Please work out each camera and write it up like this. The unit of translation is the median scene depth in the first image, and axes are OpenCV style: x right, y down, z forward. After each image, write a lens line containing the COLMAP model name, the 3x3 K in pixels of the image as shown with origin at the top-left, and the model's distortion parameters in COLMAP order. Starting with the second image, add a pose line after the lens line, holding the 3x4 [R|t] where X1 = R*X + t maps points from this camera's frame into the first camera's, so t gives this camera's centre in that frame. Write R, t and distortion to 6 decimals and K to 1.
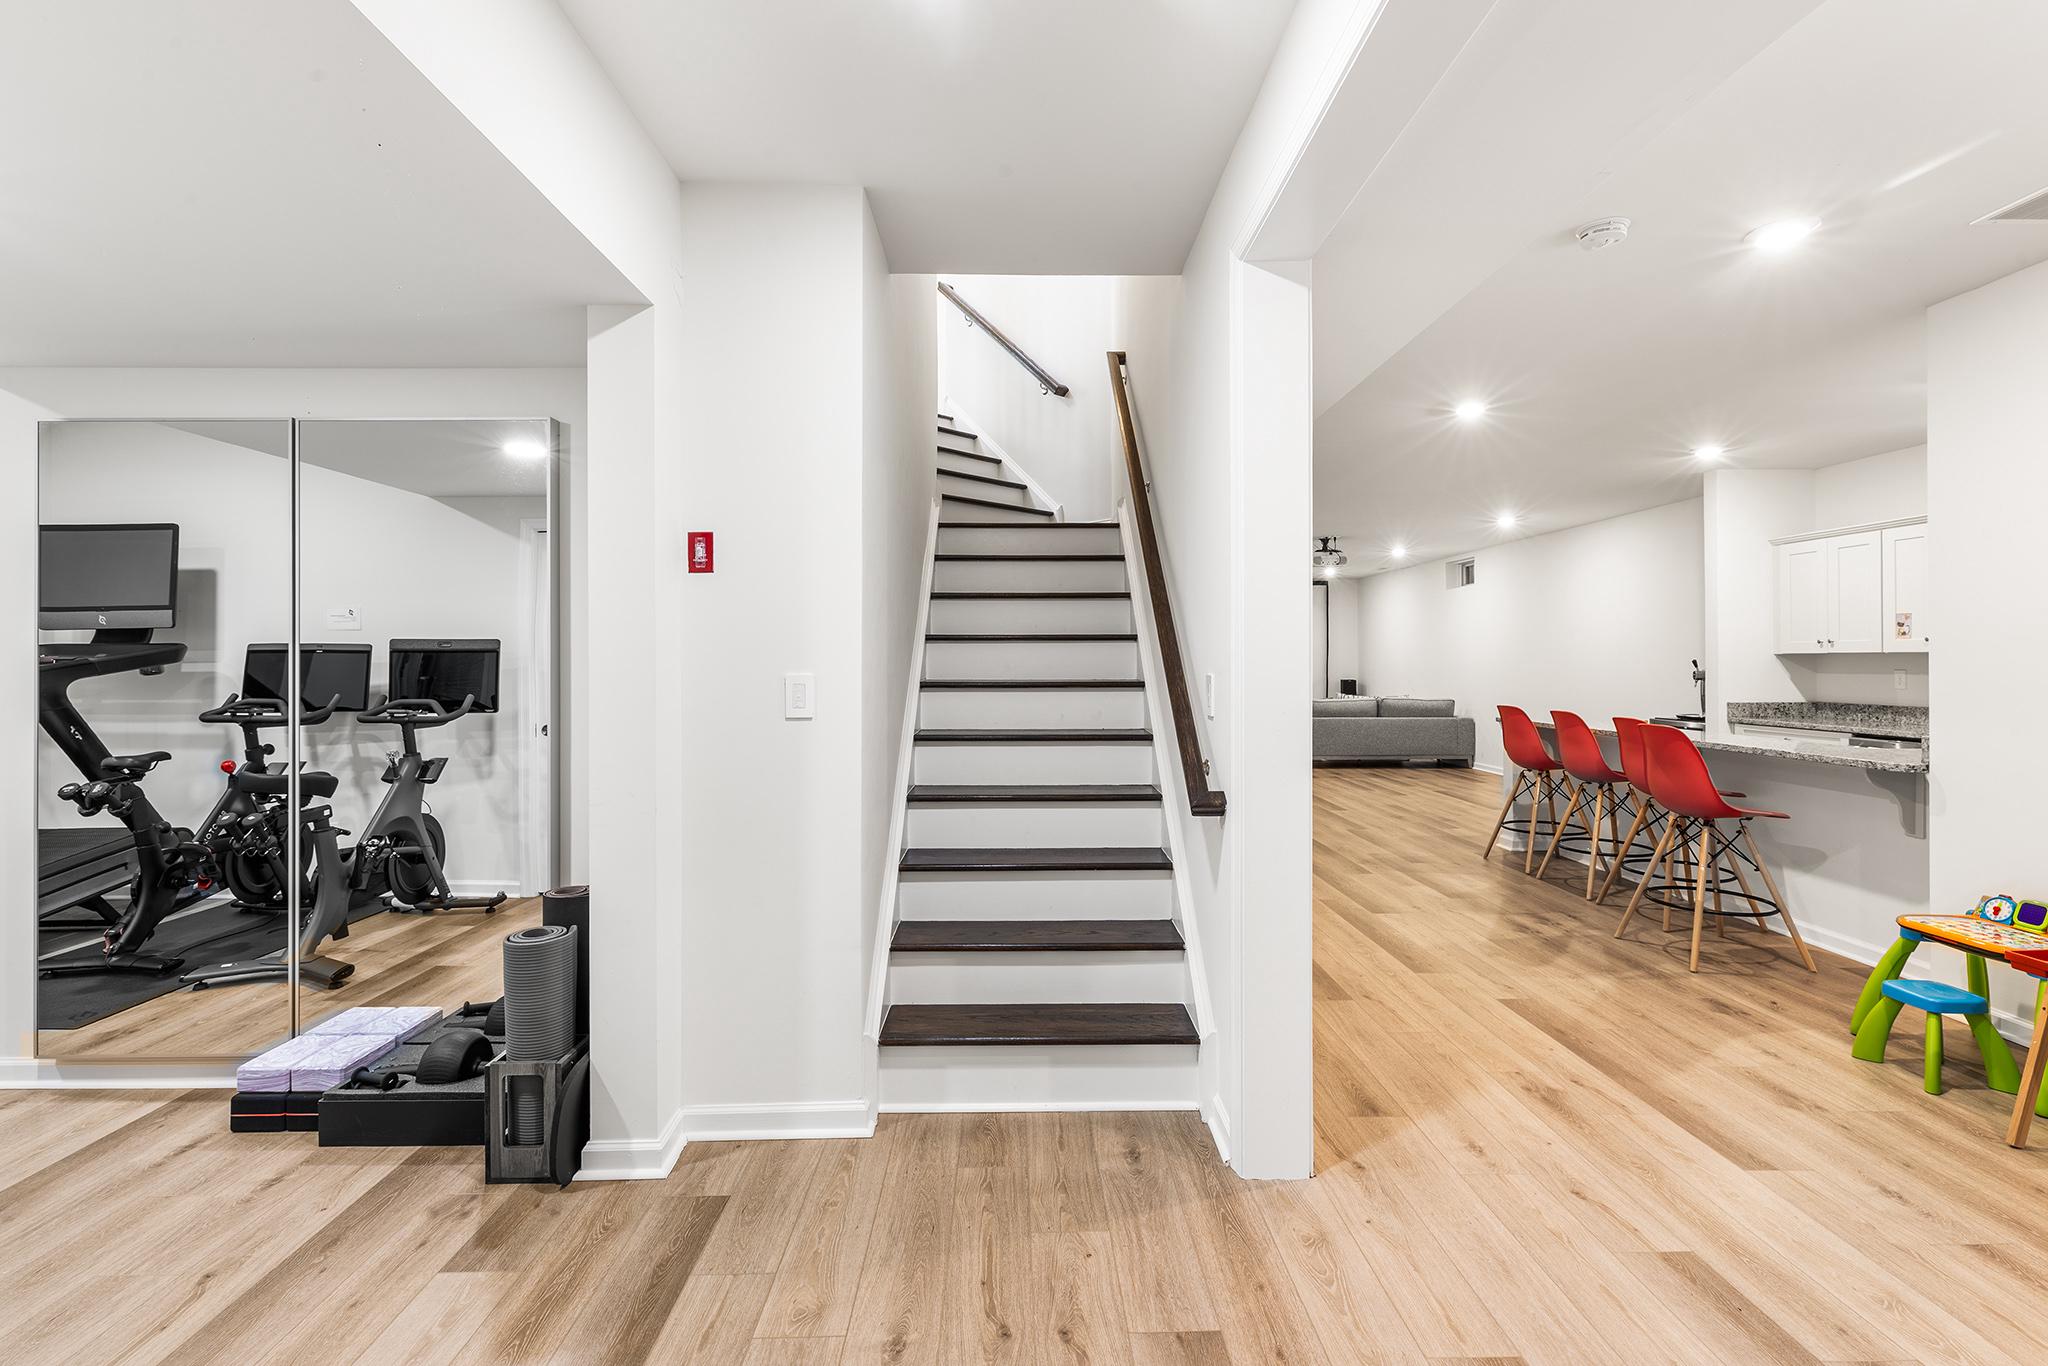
lens RADIAL K [[931.4, 0, 1025.3], [0, 931.4, 648.2], [0, 0, 1]] dist [0.004145, -0.001592]
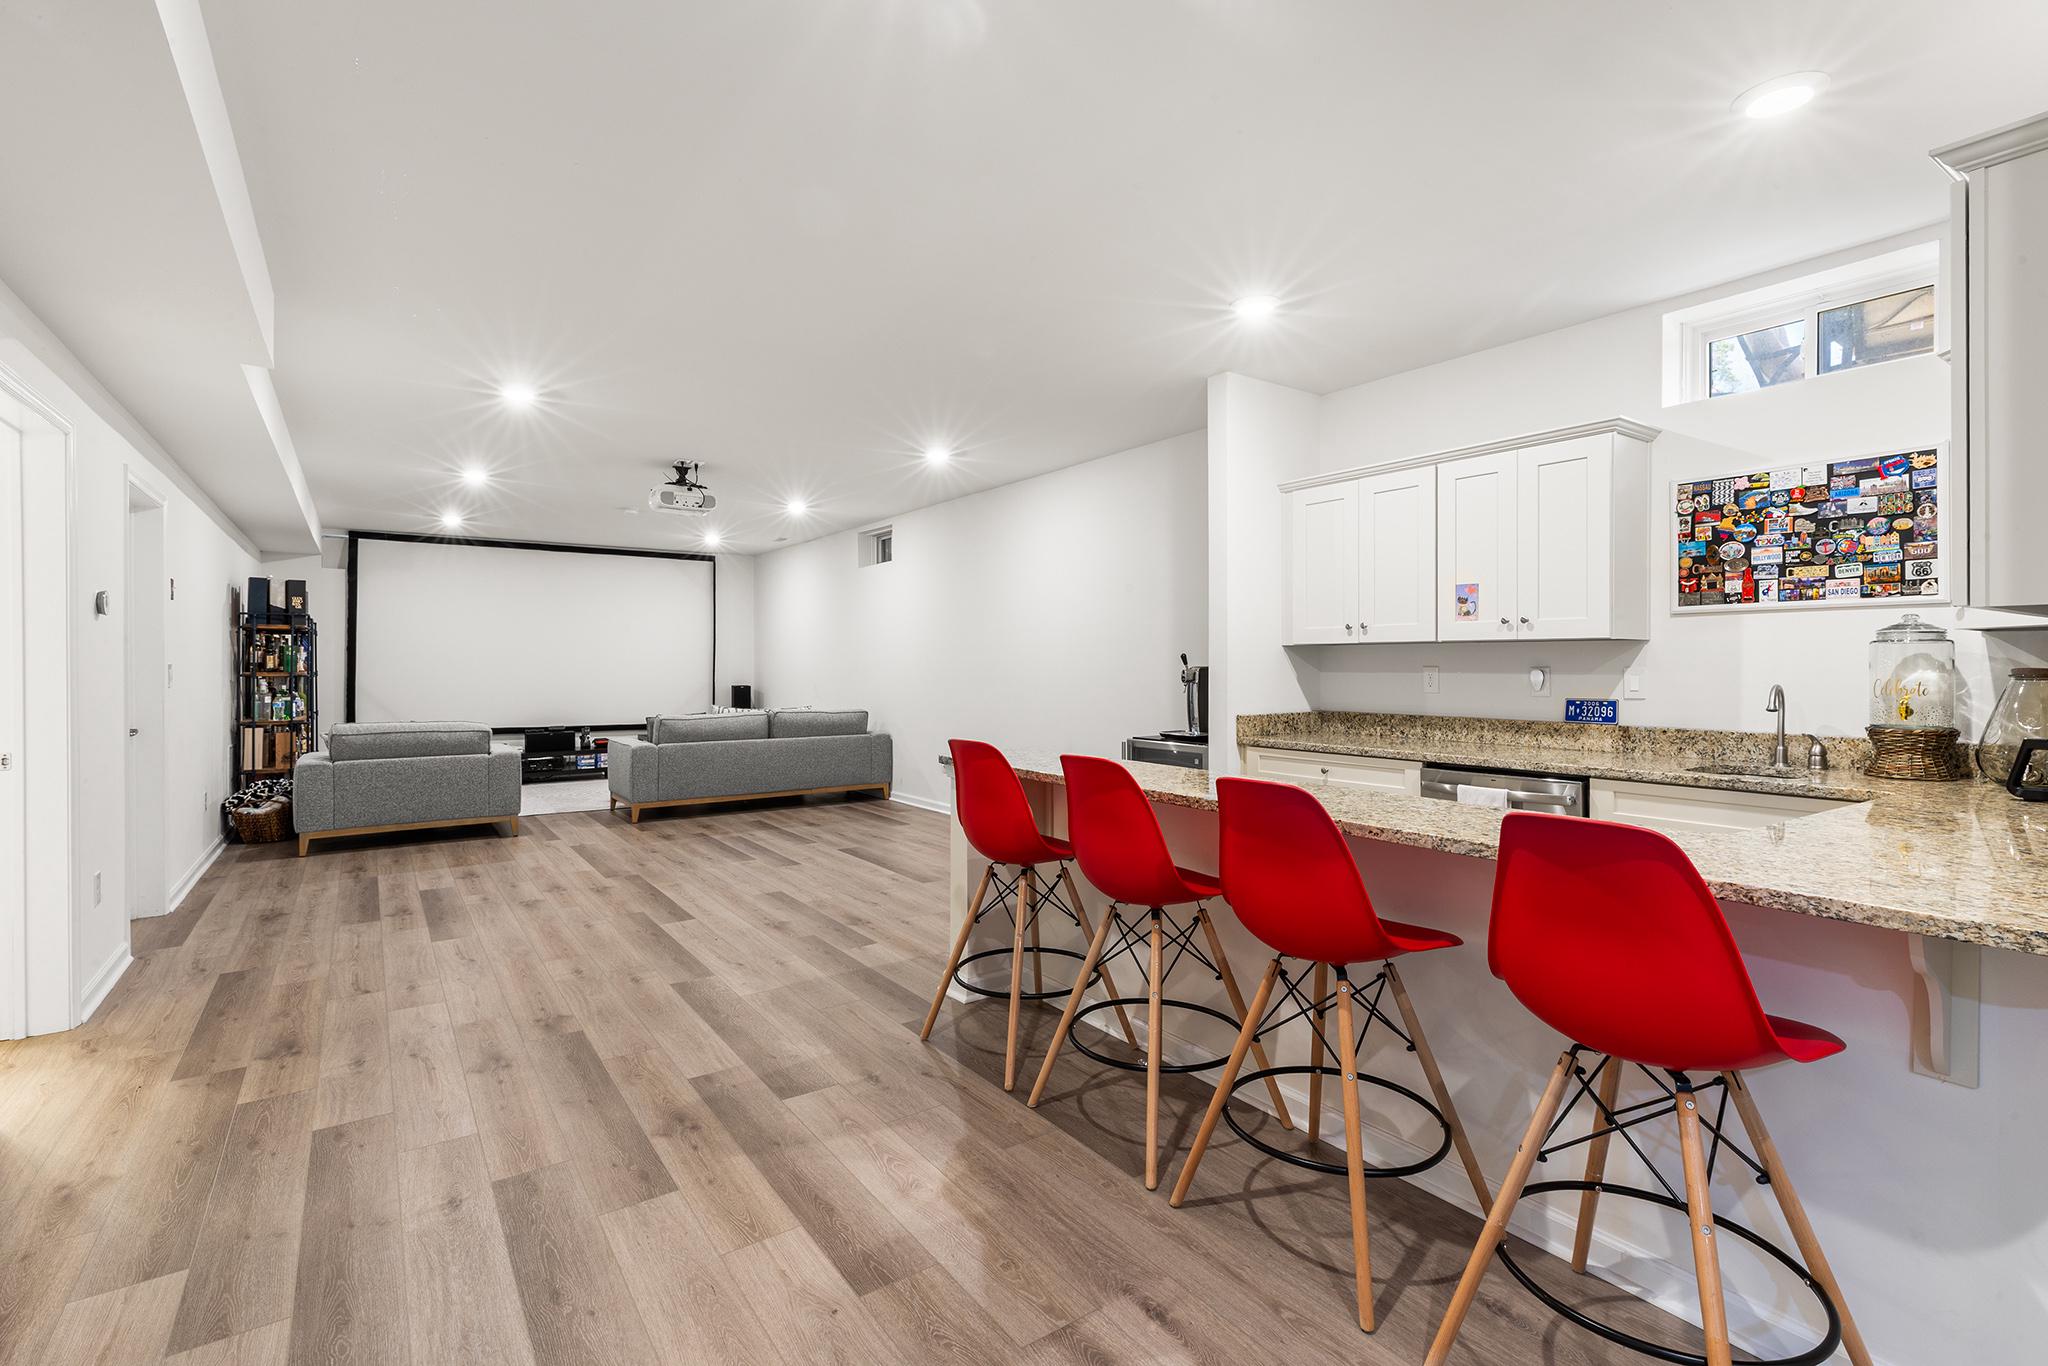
lens RADIAL K [[931.4, 0, 1022.0], [0, 931.4, 668.6], [0, 0, 1]] dist [0.004145, -0.001592]
pose [[0.827167, -0.003667, 0.561944, 0.239342], [-0.006137, 0.999860, 0.015558, 0.014143], [-0.561922, -0.016317, 0.827029, 0.524745]]
